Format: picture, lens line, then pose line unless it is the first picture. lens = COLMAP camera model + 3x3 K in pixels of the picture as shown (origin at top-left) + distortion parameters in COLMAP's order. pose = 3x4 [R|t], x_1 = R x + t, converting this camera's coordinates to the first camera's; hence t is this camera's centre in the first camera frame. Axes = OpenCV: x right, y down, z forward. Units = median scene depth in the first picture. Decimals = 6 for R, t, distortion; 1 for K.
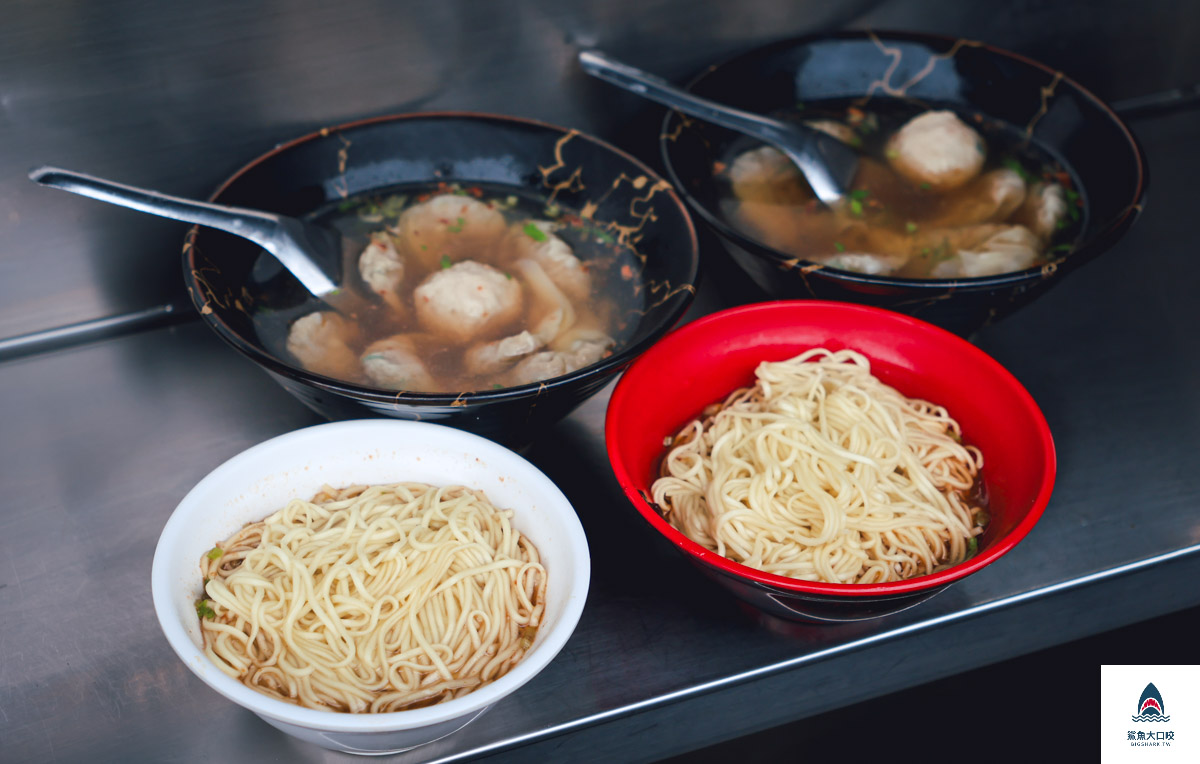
lens RADIAL K [[2362.1, 0, 600.0], [0, 2362.1, 382.0], [0, 0, 1]] dist [0.013979, -0.046337]
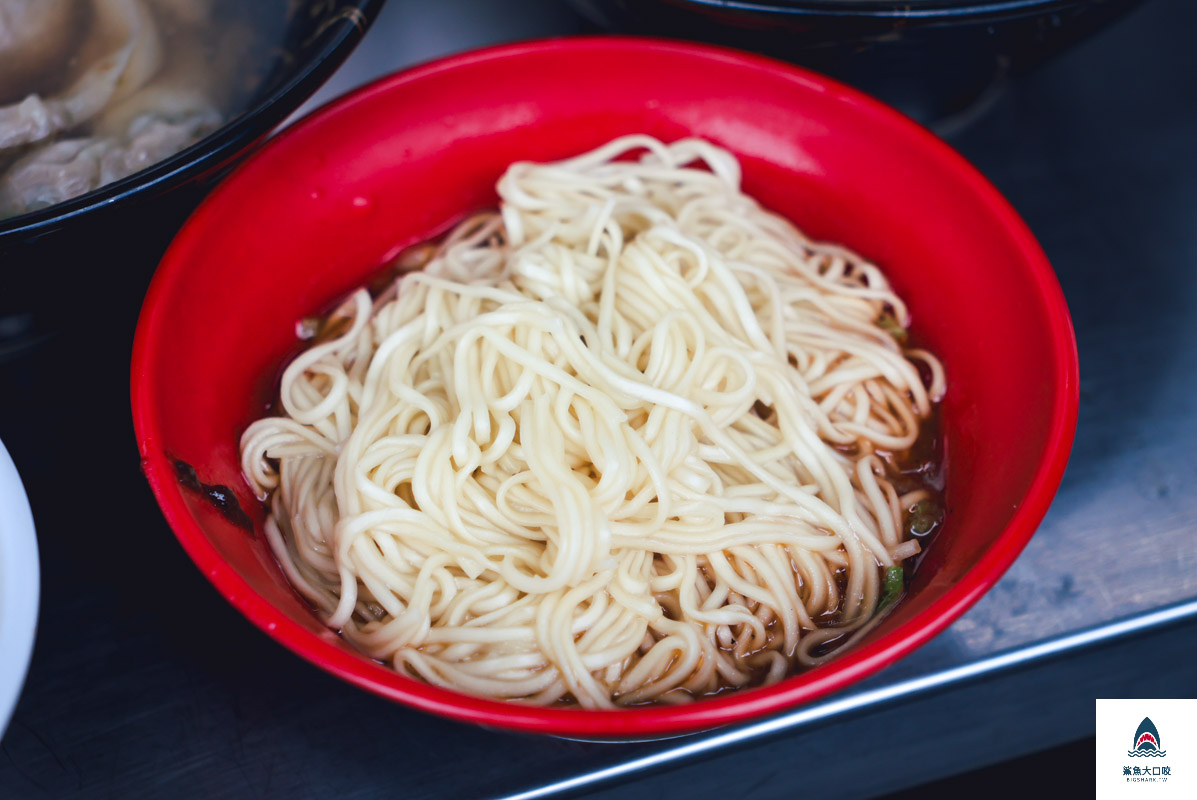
lens RADIAL K [[2747.2, 0, 598.5], [0, 2747.2, 400.0], [0, 0, 1]] dist [0.014476, 0.424620]
pose [[0.997408, 0.024341, -0.067716, 0.133862], [-0.014061, 0.988837, 0.148338, -0.048119], [0.070571, -0.147001, 0.986616, 0.451726]]
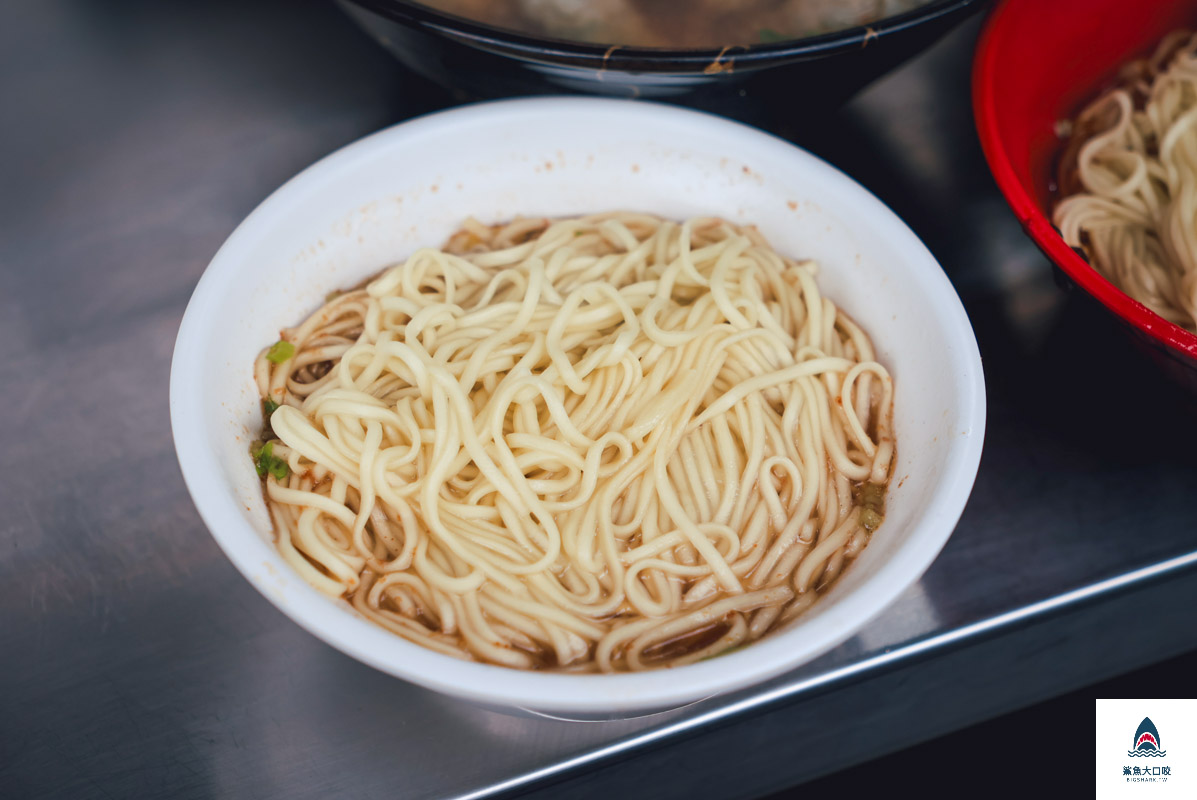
lens RADIAL K [[2747.2, 0, 598.5], [0, 2747.2, 400.0], [0, 0, 1]] dist [0.014476, 0.424620]
pose [[0.999935, -0.011248, -0.001942, -0.084718], [0.011408, 0.990430, 0.137544, -0.002282], [0.000377, -0.137557, 0.990494, 0.356446]]
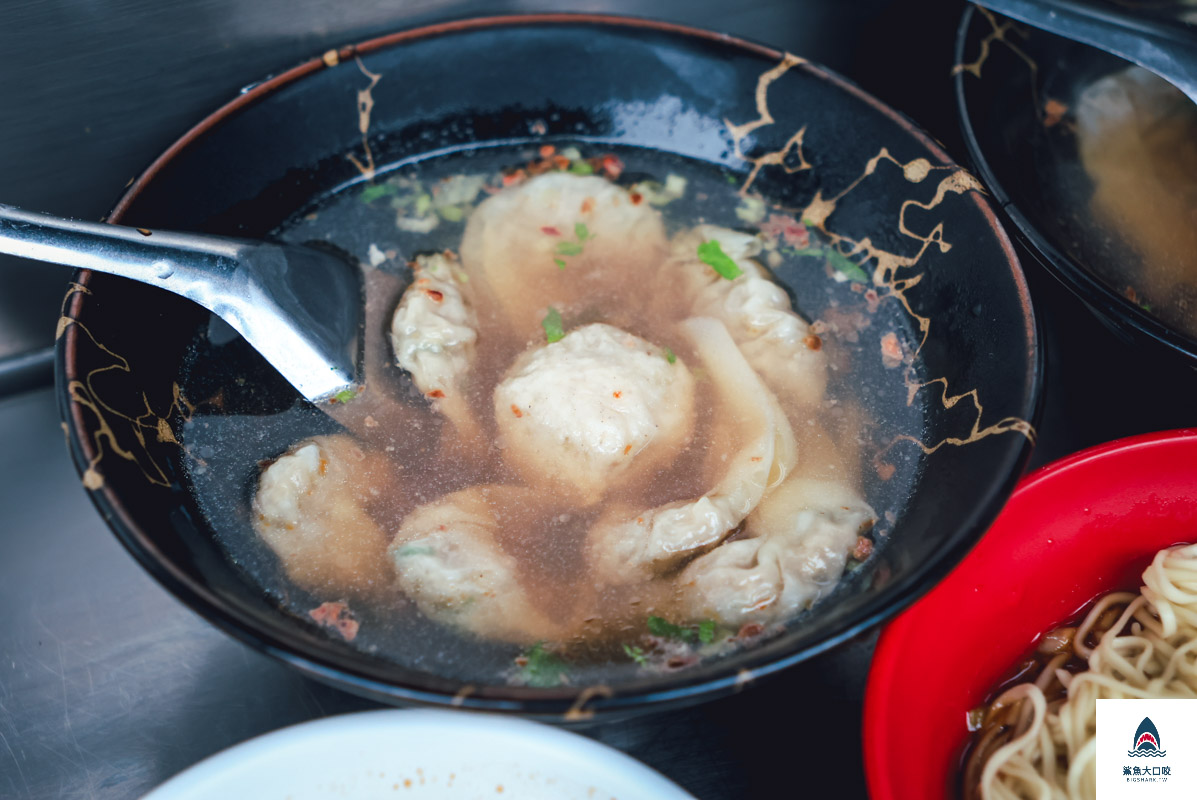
lens RADIAL K [[2747.2, 0, 598.5], [0, 2747.2, 400.0], [0, 0, 1]] dist [0.014476, 0.424620]
pose [[0.998792, 0.012734, -0.047451, -0.027850], [-0.005280, 0.988057, 0.154001, -0.143842], [0.048845, -0.153565, 0.986931, 0.421193]]
